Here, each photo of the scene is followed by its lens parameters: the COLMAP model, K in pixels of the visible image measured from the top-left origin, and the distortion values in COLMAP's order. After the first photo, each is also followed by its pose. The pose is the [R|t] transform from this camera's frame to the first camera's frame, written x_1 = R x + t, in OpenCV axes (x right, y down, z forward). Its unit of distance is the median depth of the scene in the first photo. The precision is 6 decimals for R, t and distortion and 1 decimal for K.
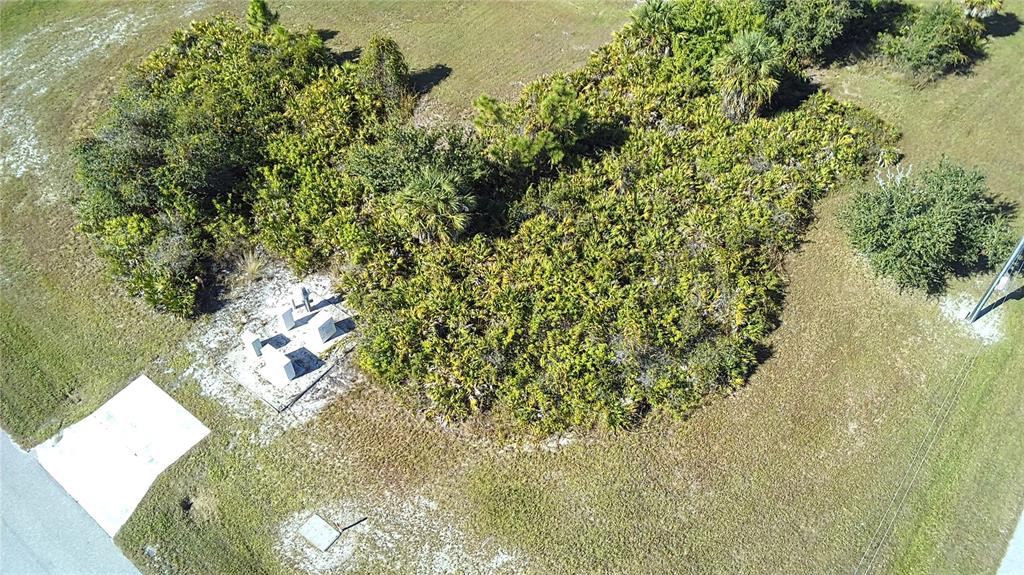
lens RADIAL K [[802.8, 0, 524.3], [0, 802.8, 296.4], [0, 0, 1]] dist [0.100538, -0.177891]
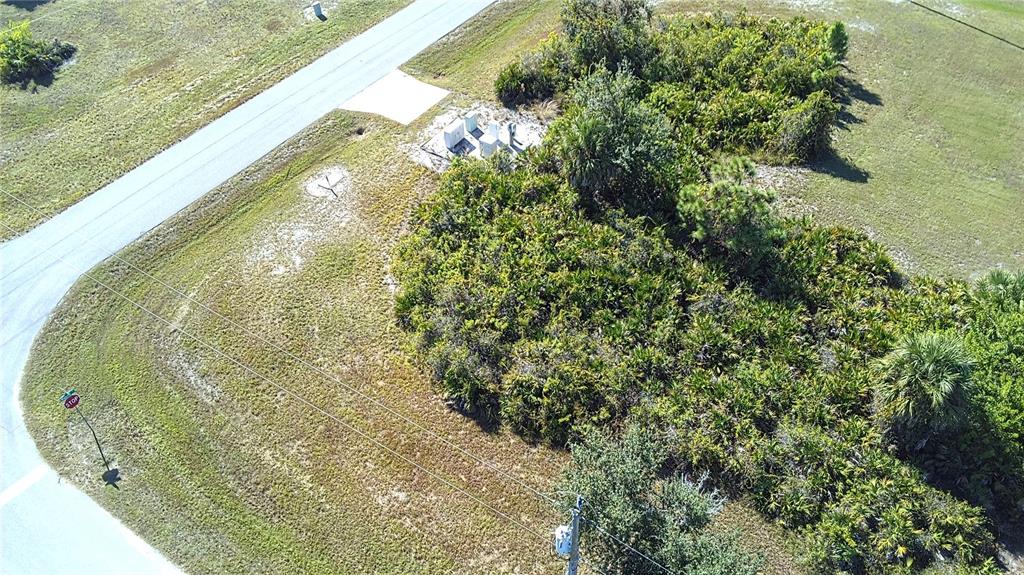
lens RADIAL K [[802.8, 0, 524.3], [0, 802.8, 296.4], [0, 0, 1]] dist [0.100538, -0.177891]
pose [[0.081820, 0.701731, -0.707729, 0.892009], [-0.749971, 0.511028, 0.419994, -0.451672], [0.656391, 0.496412, 0.568089, 0.423550]]
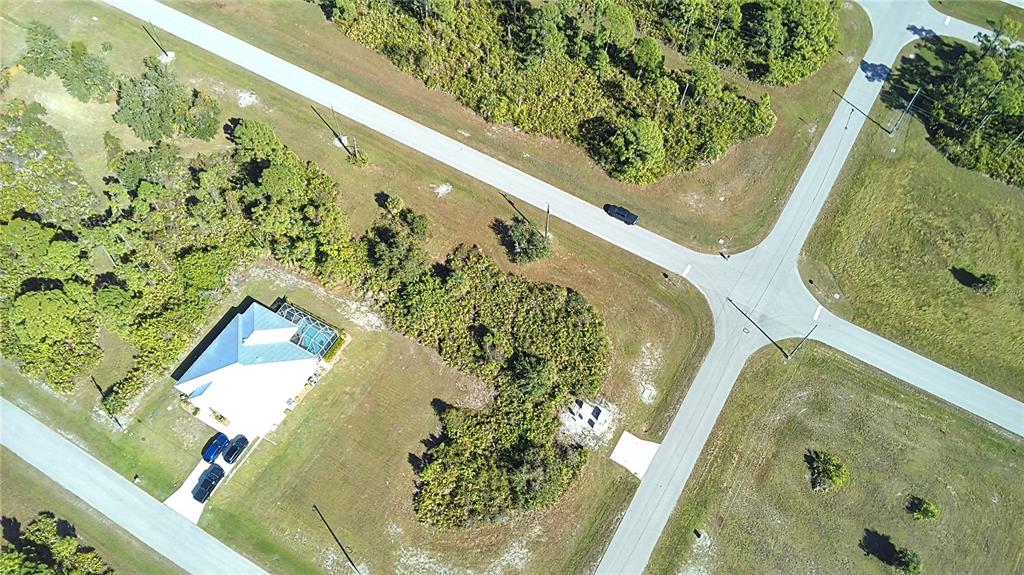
lens RADIAL K [[802.8, 0, 524.3], [0, 802.8, 296.4], [0, 0, 1]] dist [0.100538, -0.177891]
pose [[-0.135316, -0.863295, 0.486222, -1.426670], [0.740031, 0.238246, 0.628962, -2.312192], [-0.658820, 0.444928, 0.606626, -0.987206]]
